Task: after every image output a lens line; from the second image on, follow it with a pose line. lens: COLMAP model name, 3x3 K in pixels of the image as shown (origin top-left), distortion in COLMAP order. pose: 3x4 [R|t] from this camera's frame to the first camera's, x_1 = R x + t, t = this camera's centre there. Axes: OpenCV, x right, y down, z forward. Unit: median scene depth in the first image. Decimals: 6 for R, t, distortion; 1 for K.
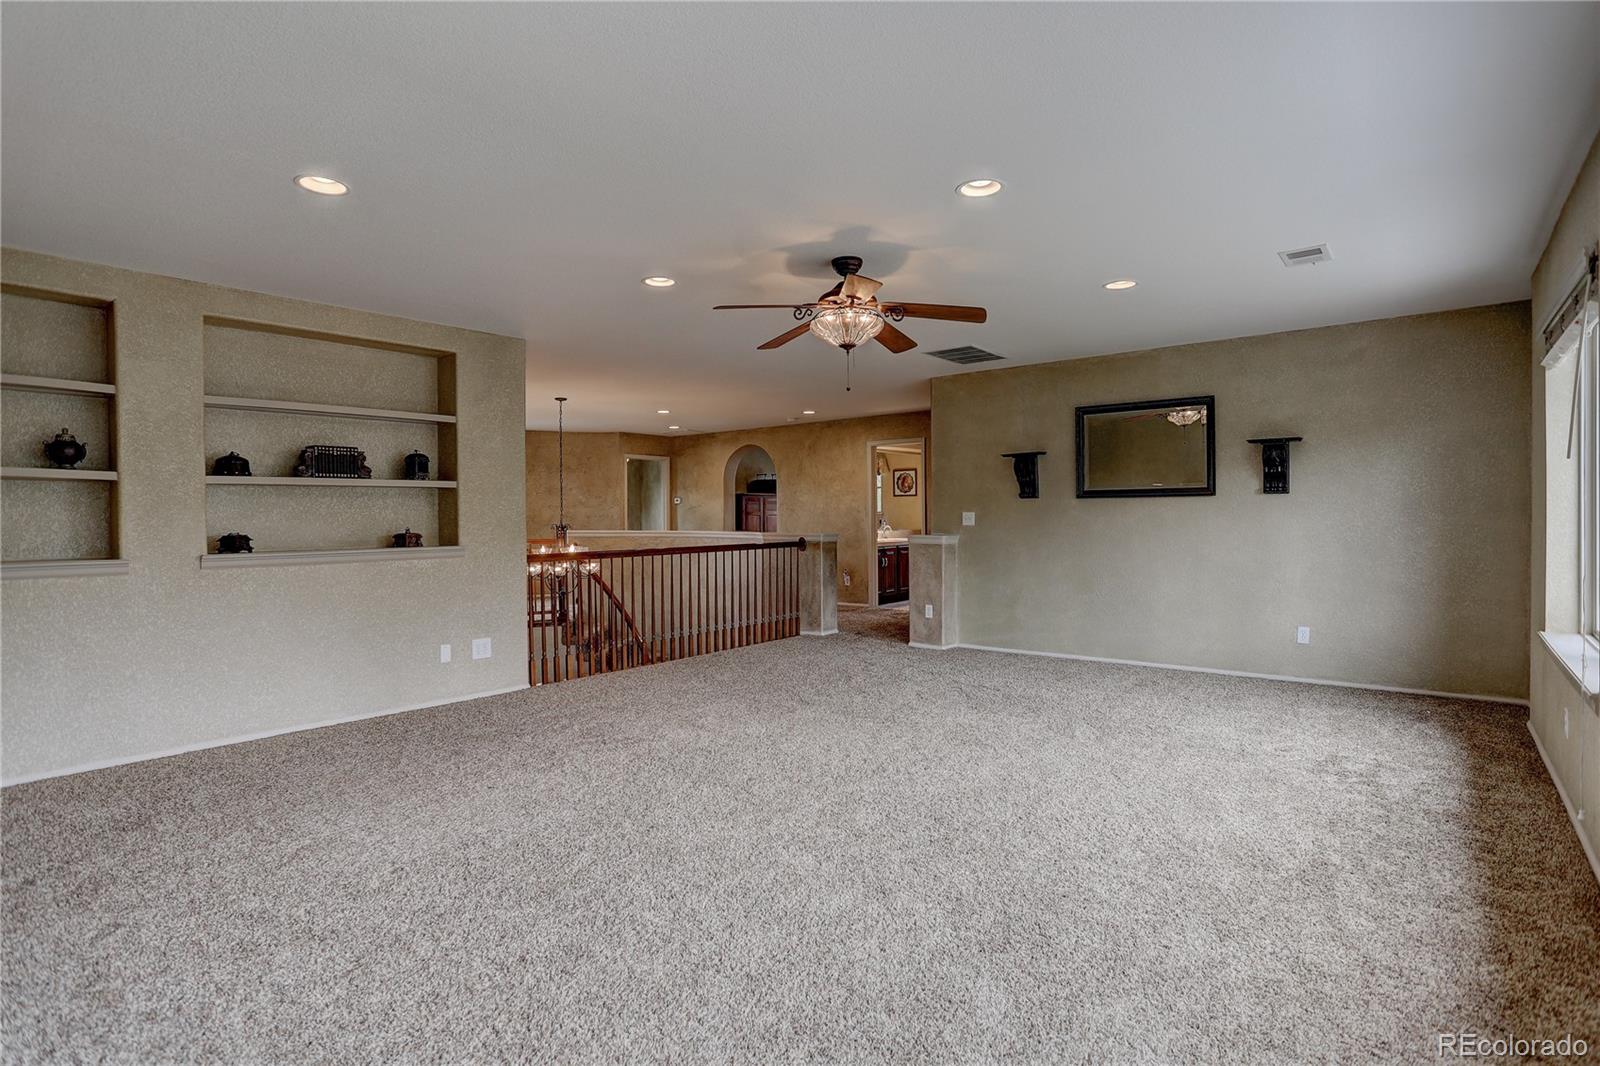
lens RADIAL K [[811.0, 0, 790.4], [0, 811.0, 507.7], [0, 0, 1]] dist [-0.074453, 0.034596]
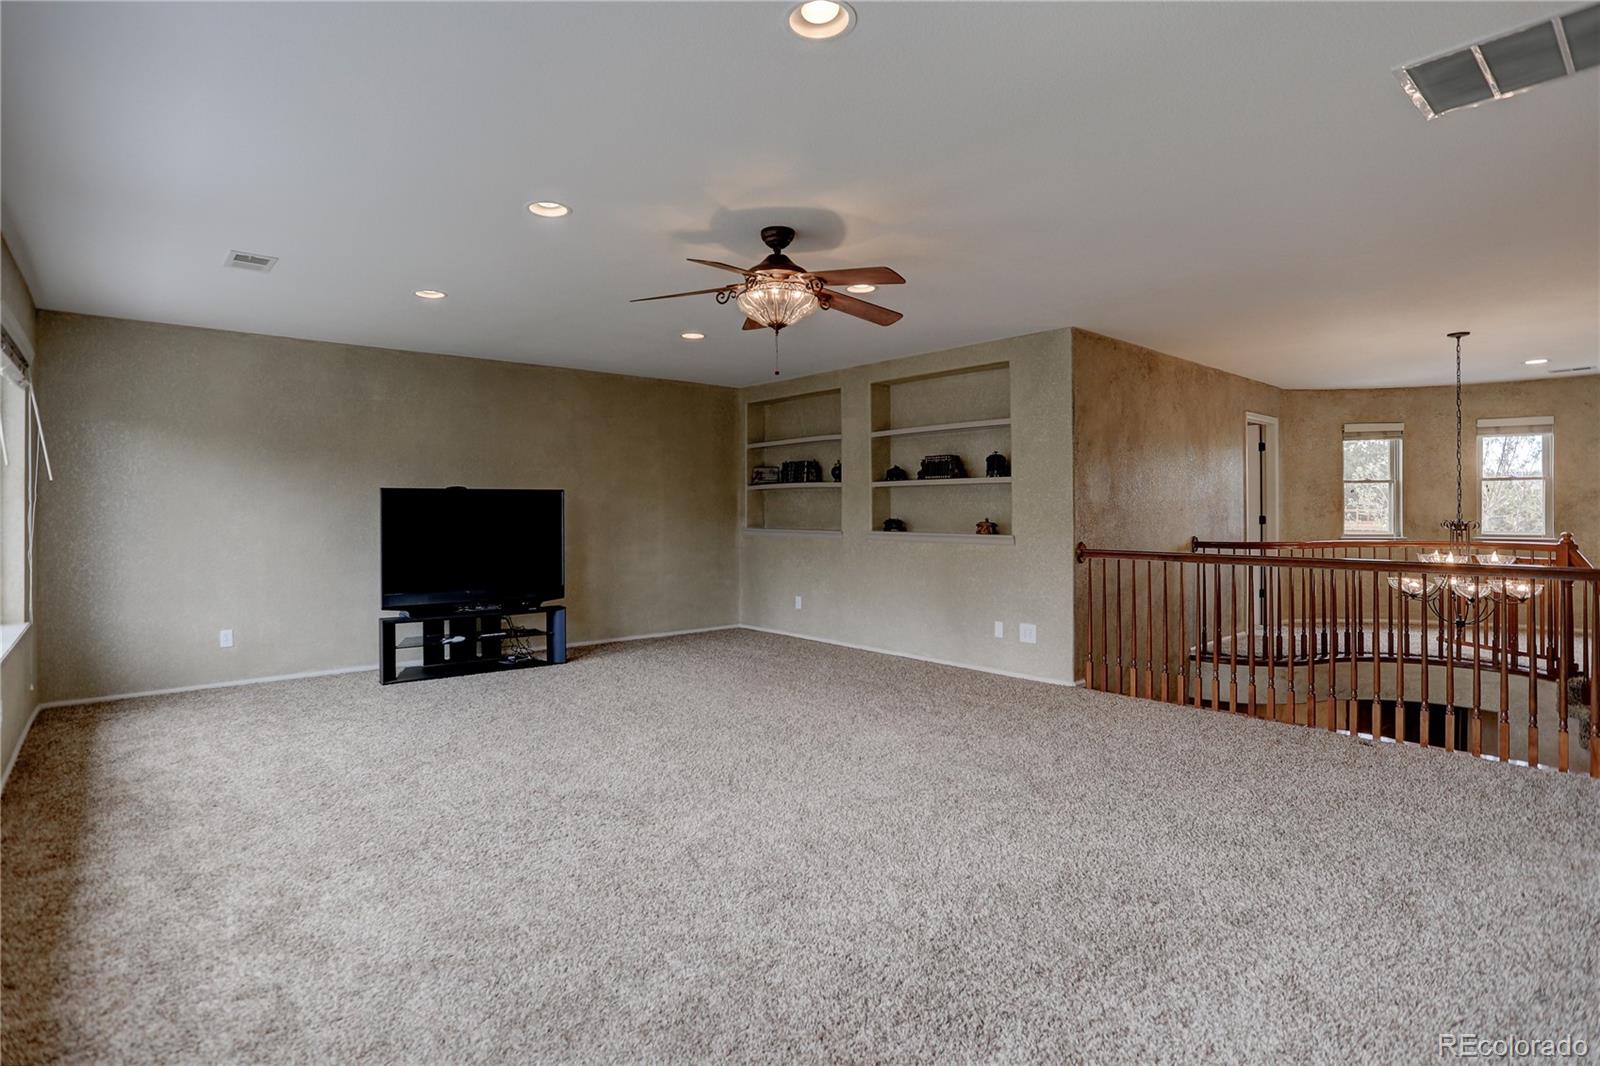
lens RADIAL K [[811.0, 0, 790.4], [0, 811.0, 507.7], [0, 0, 1]] dist [-0.074453, 0.034596]
pose [[-0.167666, 0.010202, -0.985791, 0.760226], [0.010267, 0.999910, 0.008602, -0.003334], [0.985790, -0.008679, -0.167755, 0.921845]]
